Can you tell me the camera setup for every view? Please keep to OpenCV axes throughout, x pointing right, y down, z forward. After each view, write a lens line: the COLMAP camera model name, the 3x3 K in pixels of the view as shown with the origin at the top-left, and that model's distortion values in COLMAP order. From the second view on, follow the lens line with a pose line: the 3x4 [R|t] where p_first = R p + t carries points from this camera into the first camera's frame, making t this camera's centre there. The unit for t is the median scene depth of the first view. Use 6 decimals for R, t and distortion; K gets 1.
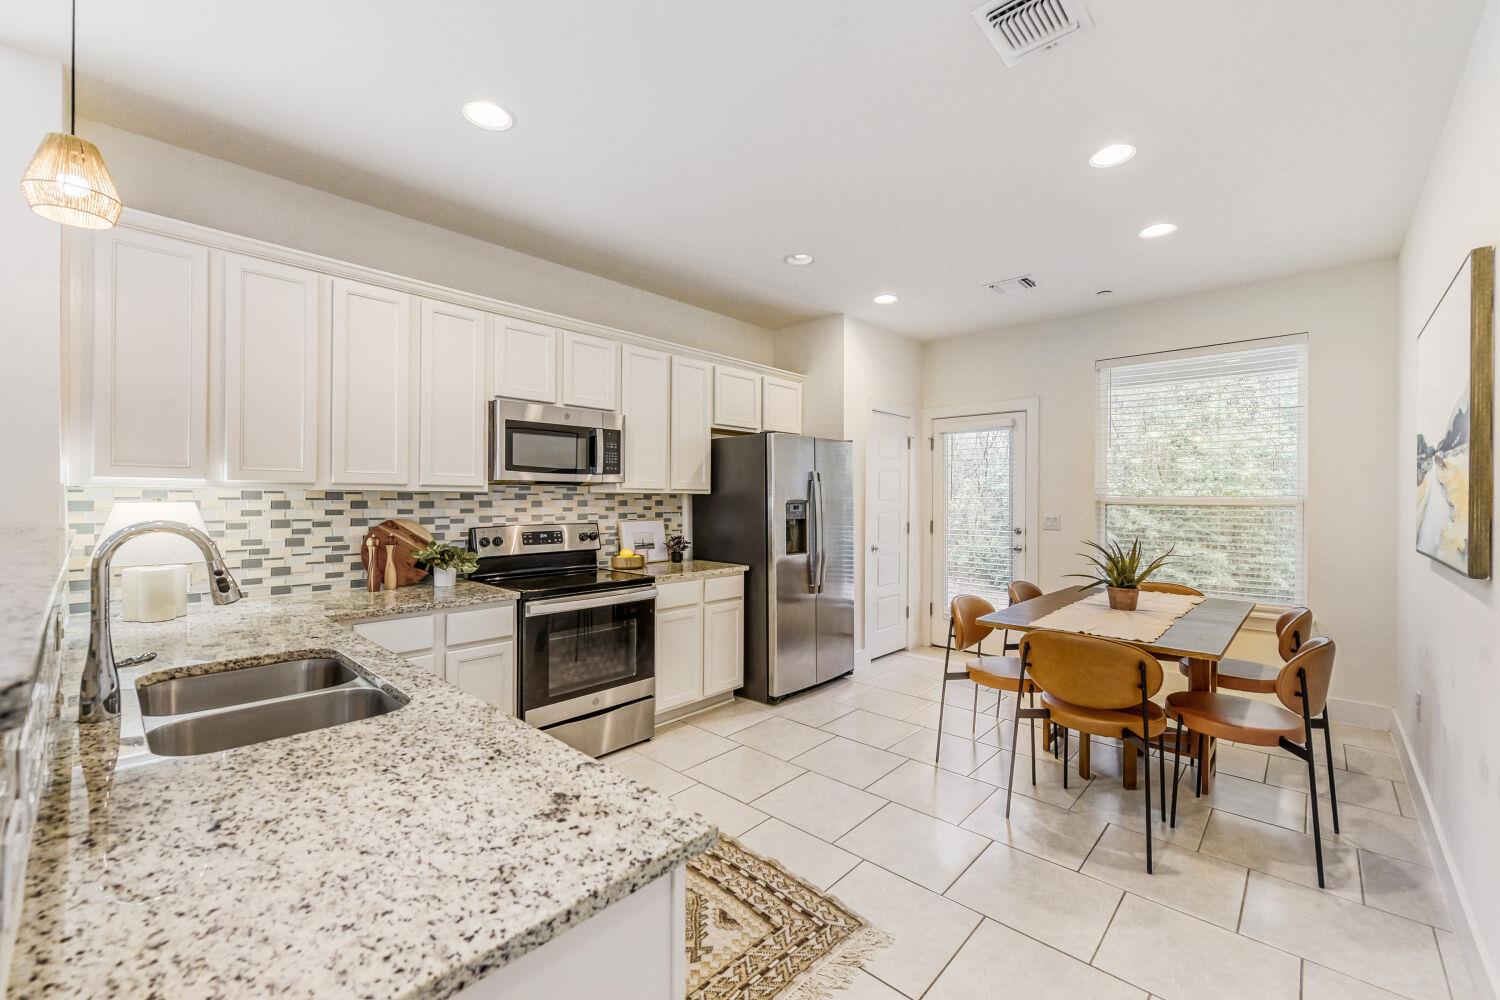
lens RADIAL K [[619.4, 0, 751.6], [0, 619.4, 499.5], [0, 0, 1]] dist [-0.000867, -0.000506]
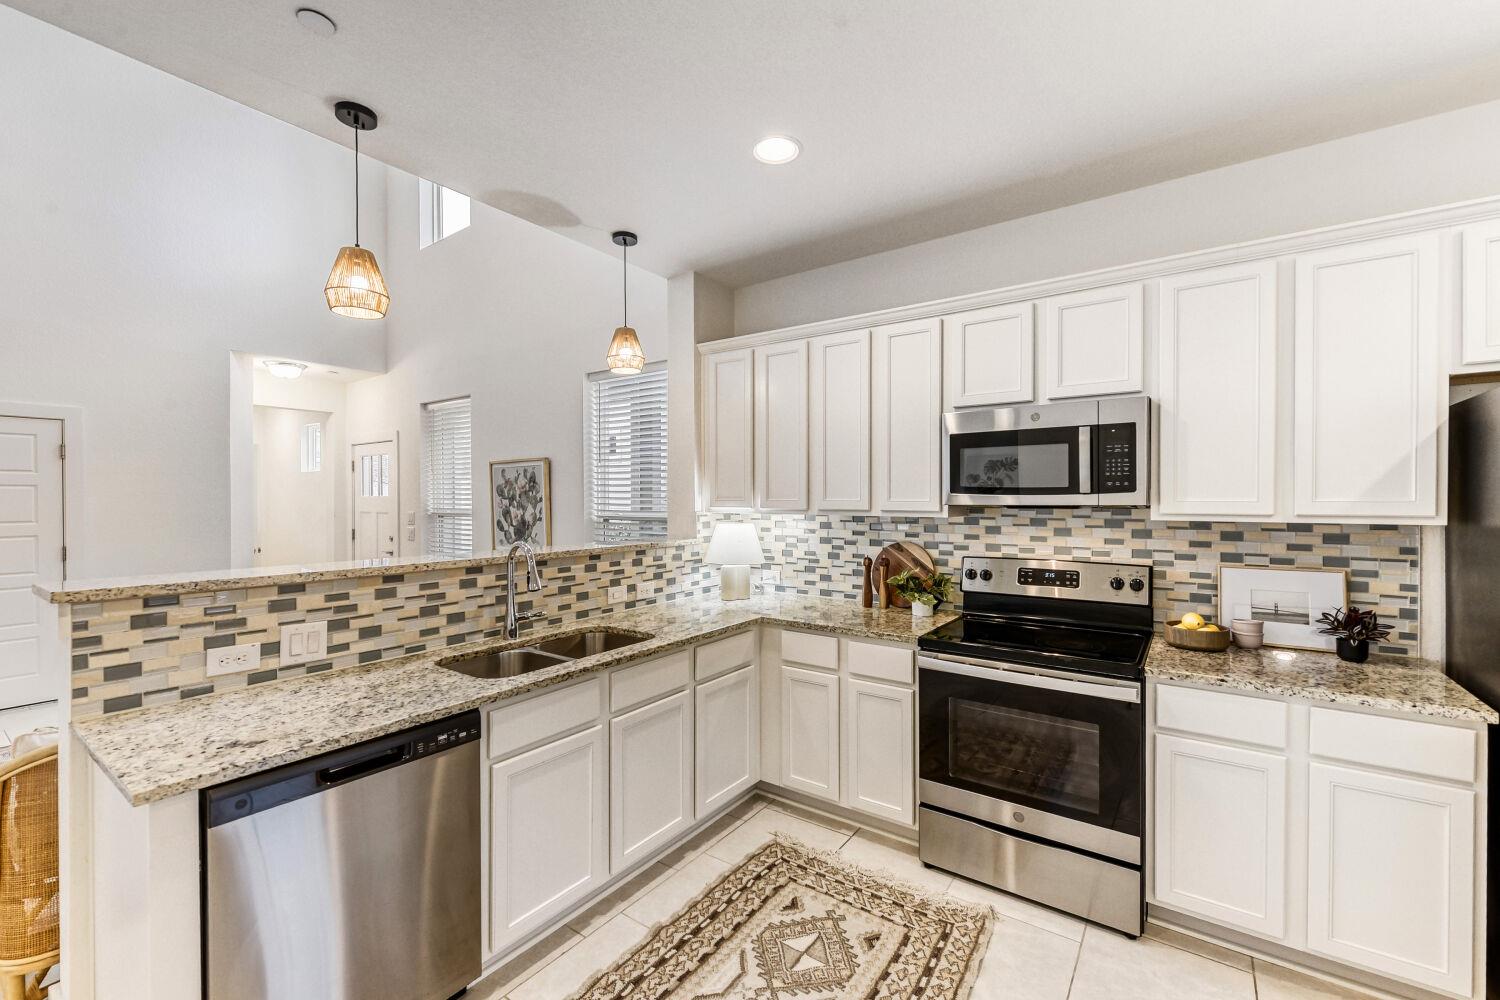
lens RADIAL K [[619.4, 0, 752.0], [0, 619.4, 502.3], [0, 0, 1]] dist [-0.000867, -0.000506]
pose [[0.122563, 0.003297, -0.992455, 0.399442], [0.001849, 0.999992, 0.003550, -0.036468], [0.992459, -0.002270, 0.122556, 0.589626]]
